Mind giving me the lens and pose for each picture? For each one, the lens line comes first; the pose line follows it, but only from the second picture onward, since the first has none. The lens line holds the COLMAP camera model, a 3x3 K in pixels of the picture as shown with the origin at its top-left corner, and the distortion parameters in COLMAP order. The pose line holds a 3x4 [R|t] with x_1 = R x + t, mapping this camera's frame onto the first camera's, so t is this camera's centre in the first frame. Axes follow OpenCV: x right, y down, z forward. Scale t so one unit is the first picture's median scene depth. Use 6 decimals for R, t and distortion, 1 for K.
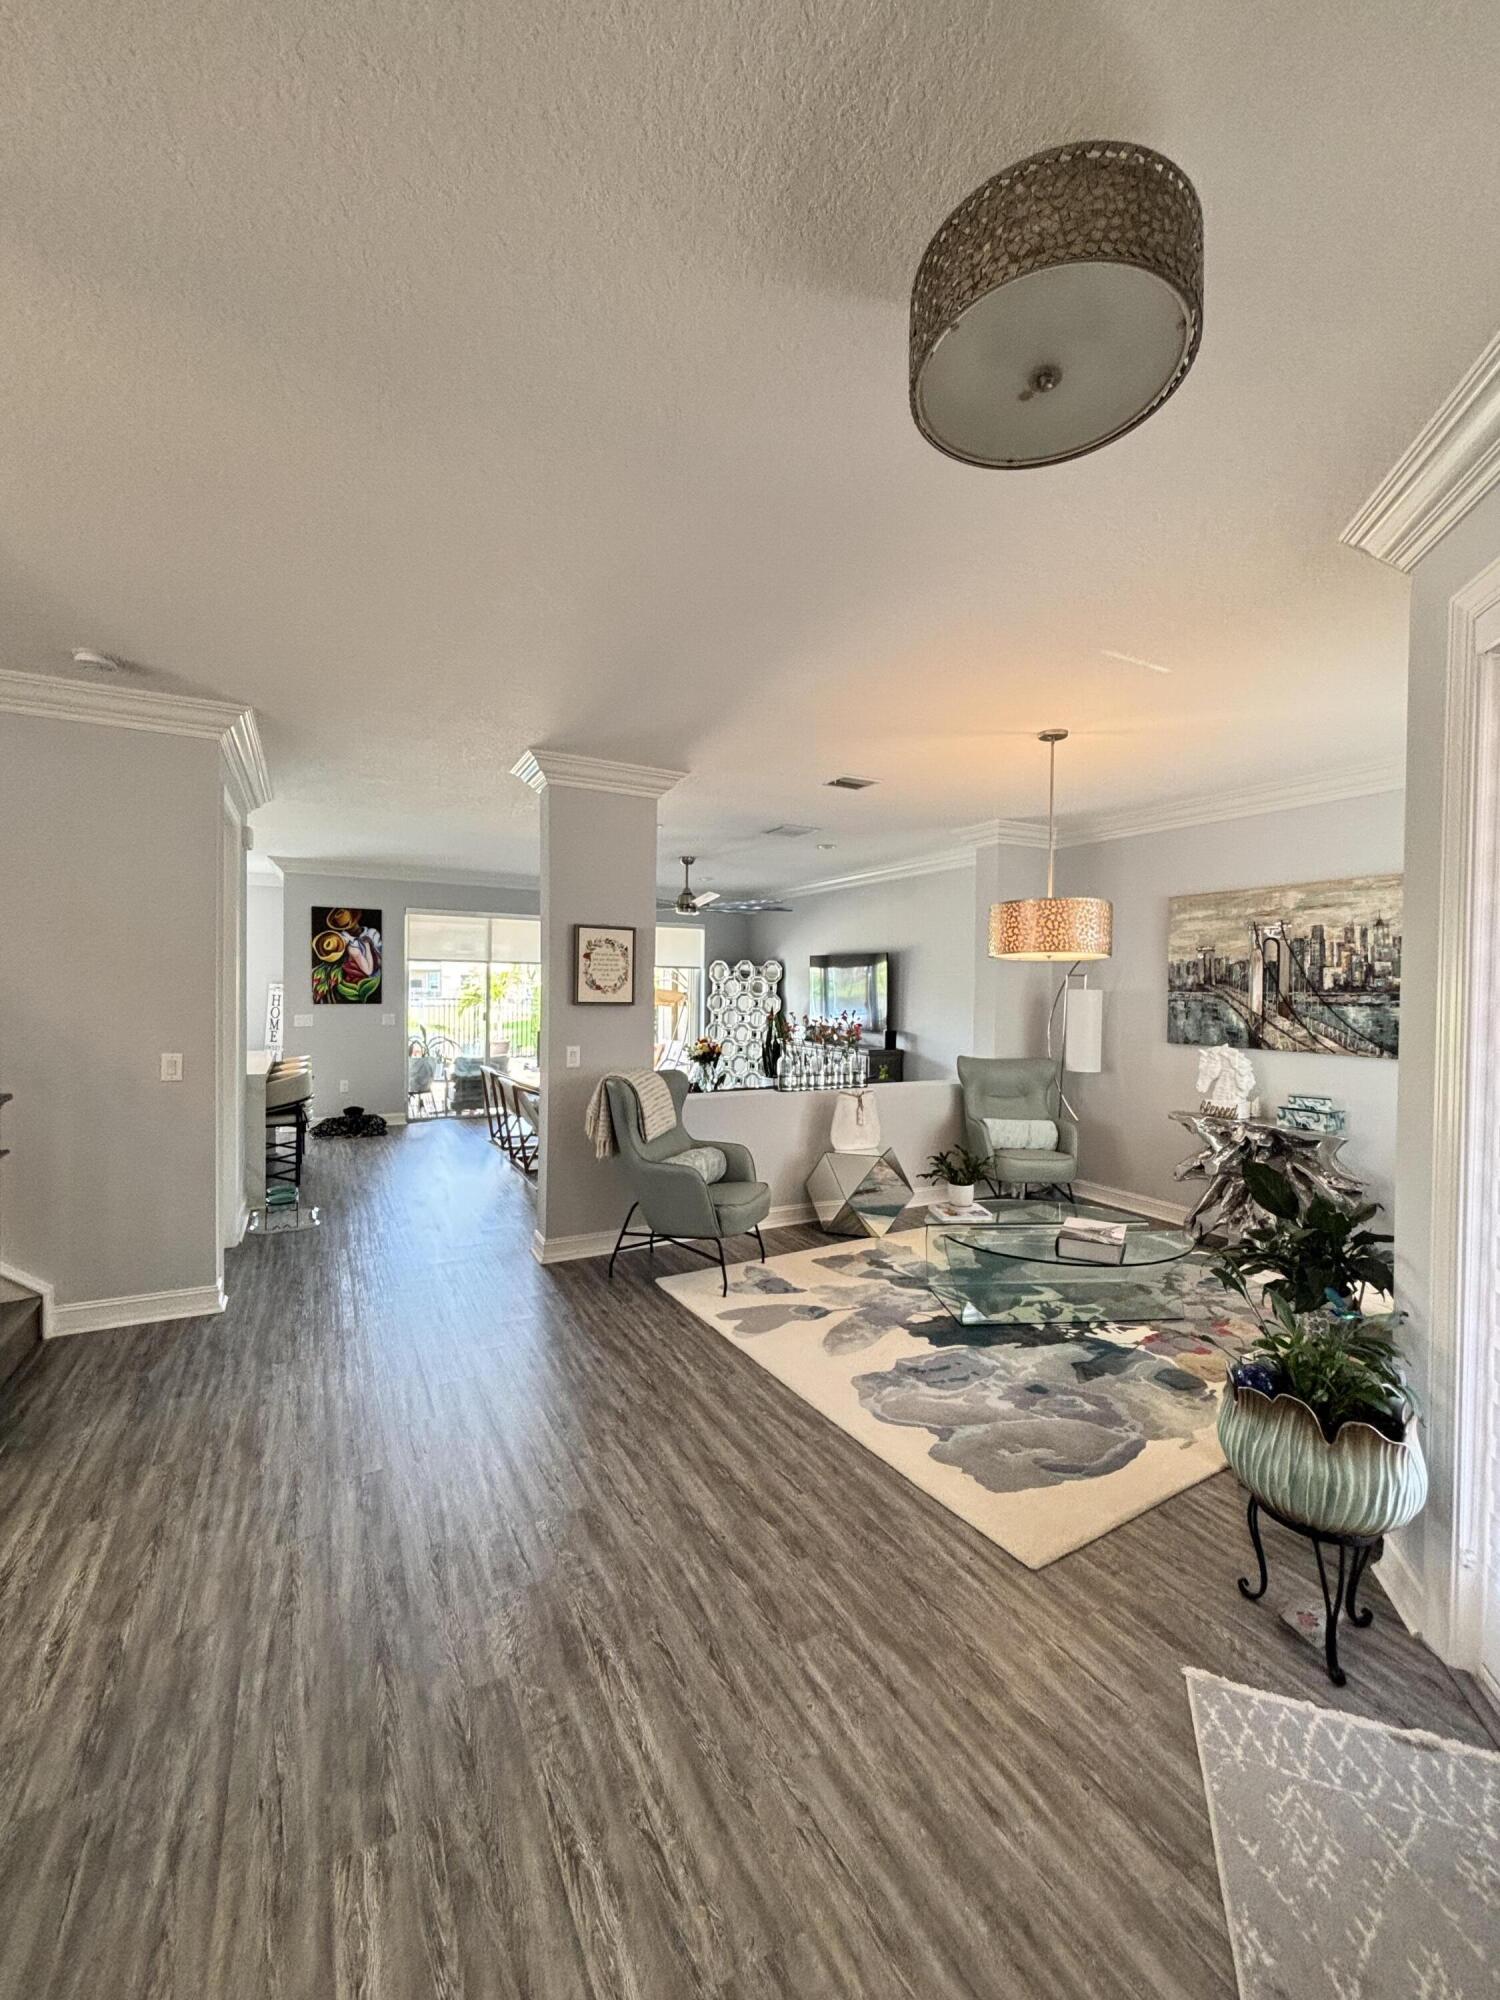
lens RADIAL K [[811.4, 0, 740.9], [0, 811.4, 992.7], [0, 0, 1]] dist [0.003977, -0.001158]
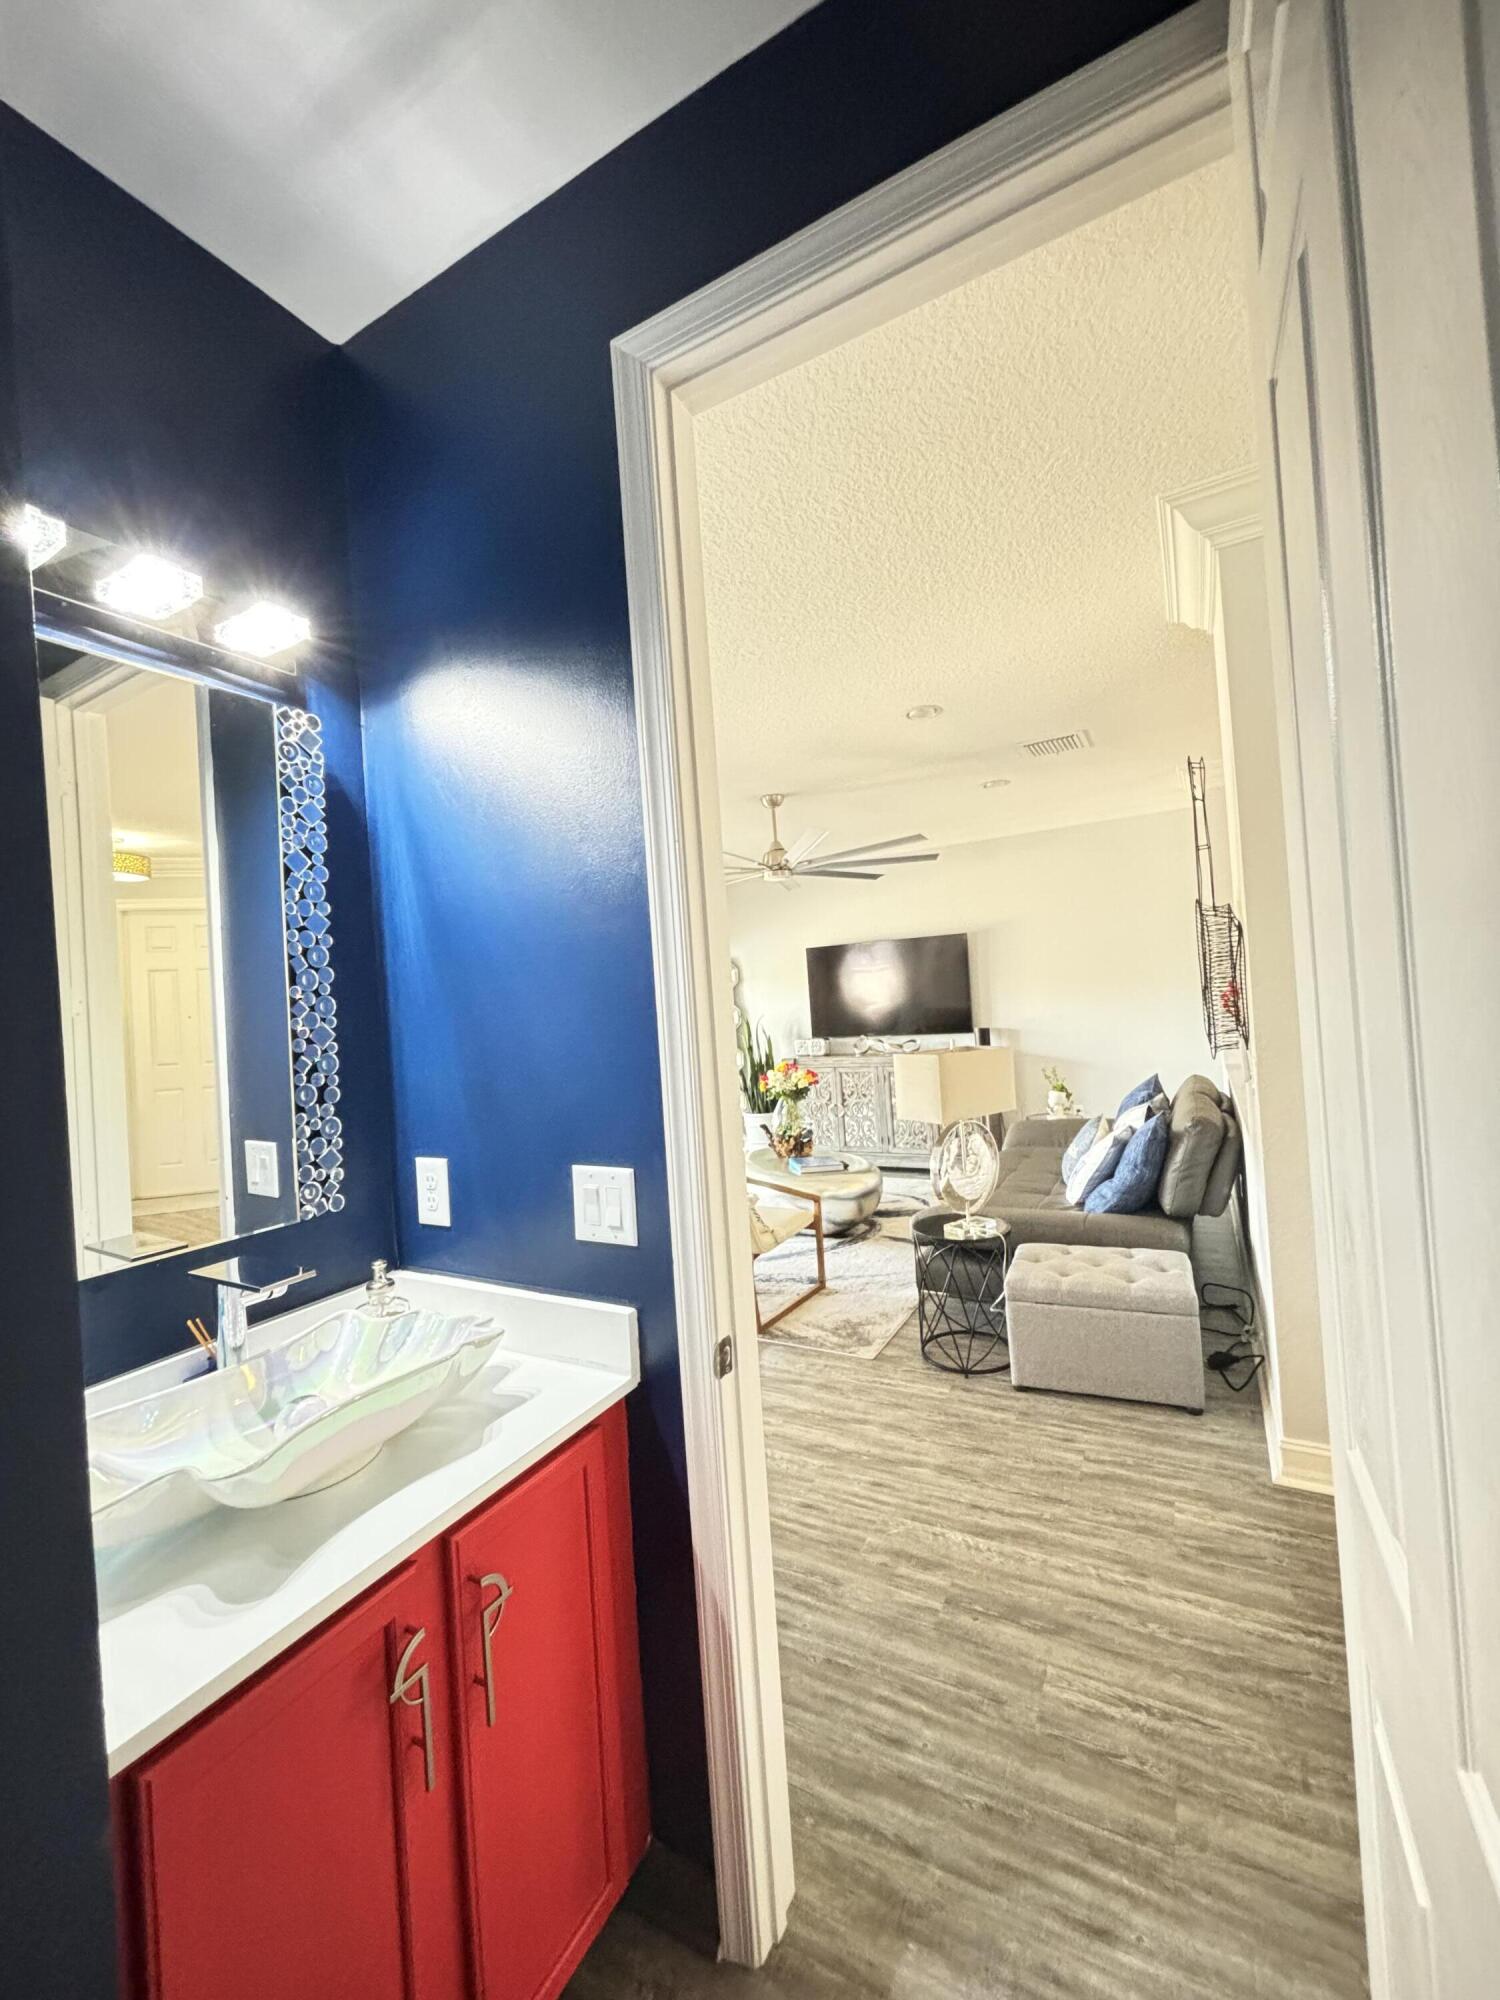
lens RADIAL K [[811.4, 0, 739.6], [0, 811.4, 981.8], [0, 0, 1]] dist [0.003977, -0.001158]
pose [[0.836071, -0.053078, 0.546048, -0.797898], [0.082109, 0.996205, -0.028883, 0.007042], [-0.542443, 0.068984, 0.837256, 0.794231]]
